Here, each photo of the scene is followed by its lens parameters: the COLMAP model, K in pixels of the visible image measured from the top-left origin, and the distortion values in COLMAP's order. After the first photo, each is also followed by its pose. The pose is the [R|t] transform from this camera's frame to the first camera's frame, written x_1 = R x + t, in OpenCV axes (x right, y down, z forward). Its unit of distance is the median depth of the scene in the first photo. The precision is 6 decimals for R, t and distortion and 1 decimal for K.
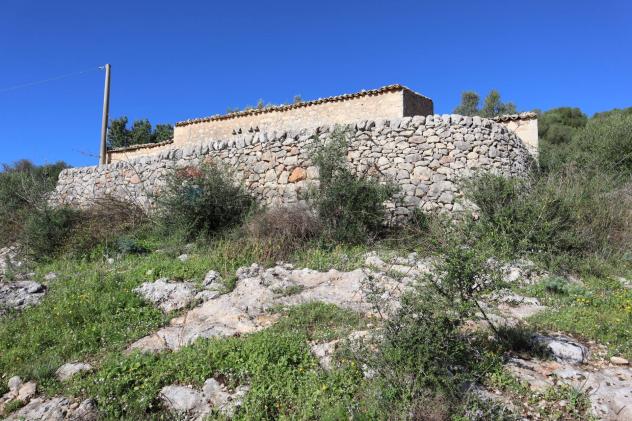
lens RADIAL K [[422.0, 0, 314.0], [0, 422.0, 215.8], [0, 0, 1]] dist [-0.004160, 0.000089]
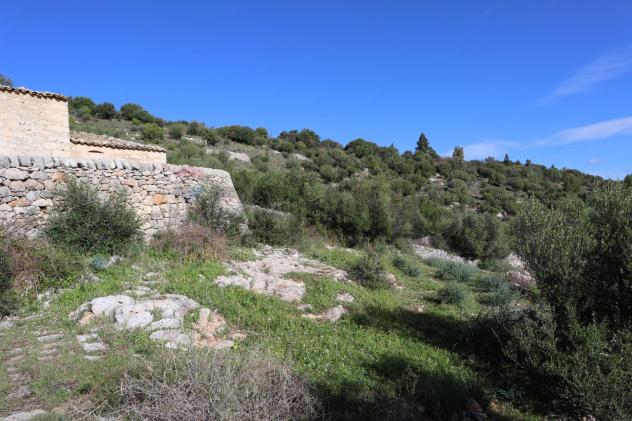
lens RADIAL K [[422.0, 0, 314.0], [0, 422.0, 215.8], [0, 0, 1]] dist [-0.004160, 0.000089]
pose [[0.225074, -0.016047, 0.974210, -0.627665], [-0.050693, 0.998317, 0.028156, -0.052057], [-0.973022, -0.055723, 0.223882, 0.083145]]
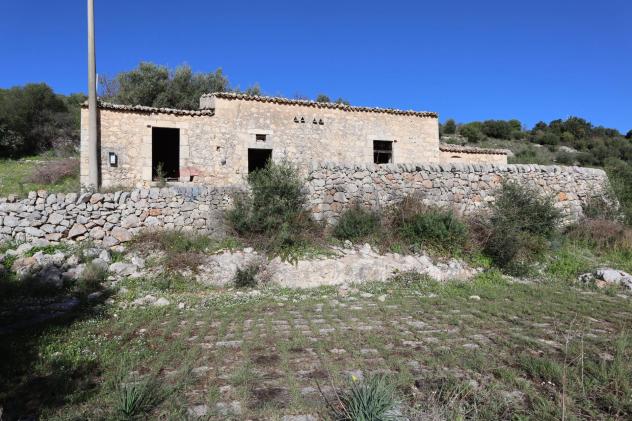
lens RADIAL K [[422.0, 0, 314.0], [0, 422.0, 215.8], [0, 0, 1]] dist [-0.004160, 0.000089]
pose [[0.697195, -0.007951, 0.716837, -0.914420], [-0.052215, 0.996719, 0.061840, -0.035292], [-0.714977, -0.080545, 0.694493, 0.258657]]
